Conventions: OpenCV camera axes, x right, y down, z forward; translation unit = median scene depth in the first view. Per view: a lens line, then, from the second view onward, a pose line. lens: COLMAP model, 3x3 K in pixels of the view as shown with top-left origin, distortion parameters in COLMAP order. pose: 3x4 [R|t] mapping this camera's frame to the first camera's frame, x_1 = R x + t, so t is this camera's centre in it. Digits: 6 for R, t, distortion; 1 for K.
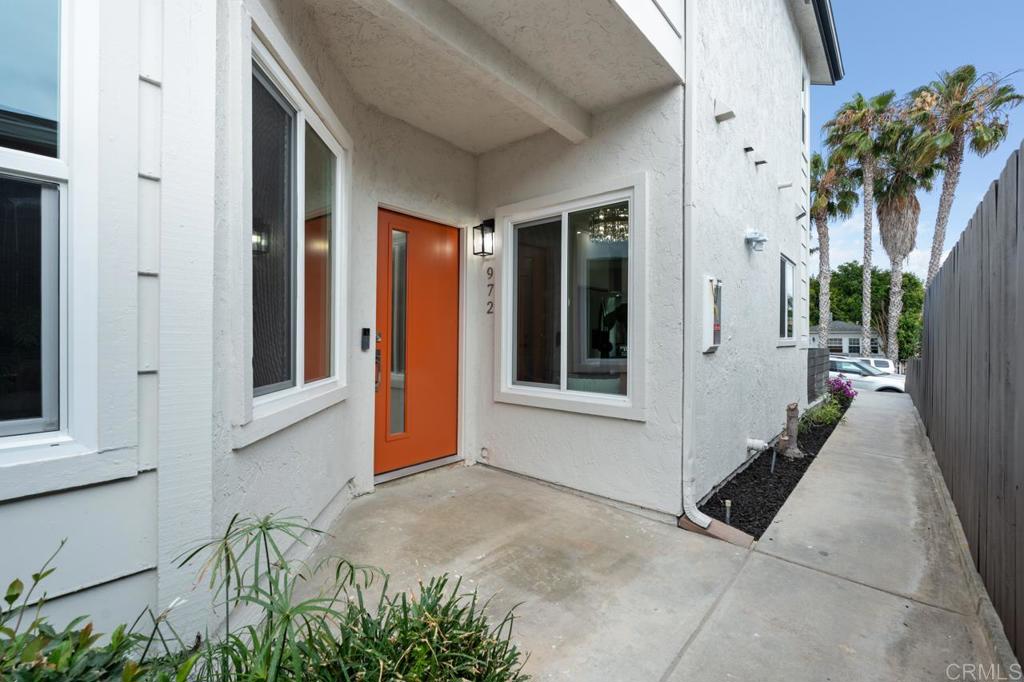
lens RADIAL K [[450.3, 0, 512.6], [0, 450.3, 333.2], [0, 0, 1]] dist [-0.001515, 0.000012]
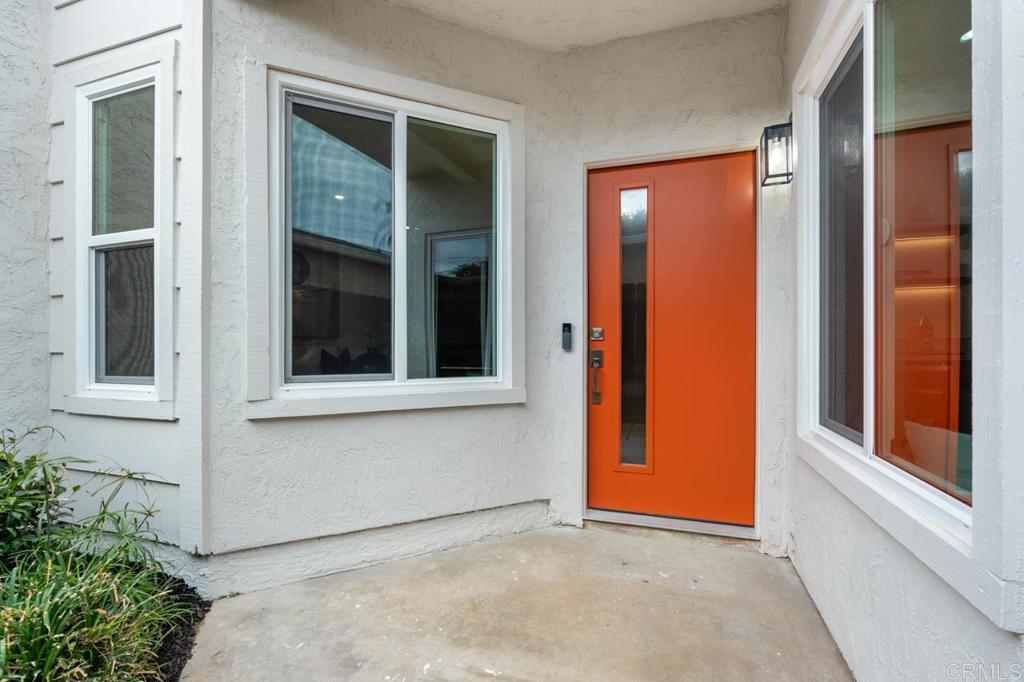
lens RADIAL K [[455.4, 0, 514.0], [0, 455.4, 343.6], [0, 0, 1]] dist [-0.001447, -0.000166]
pose [[0.364111, -0.005574, -0.931339, 0.402958], [0.009080, 0.999956, -0.002435, 0.026765], [0.931311, -0.007570, 0.364145, 0.595720]]
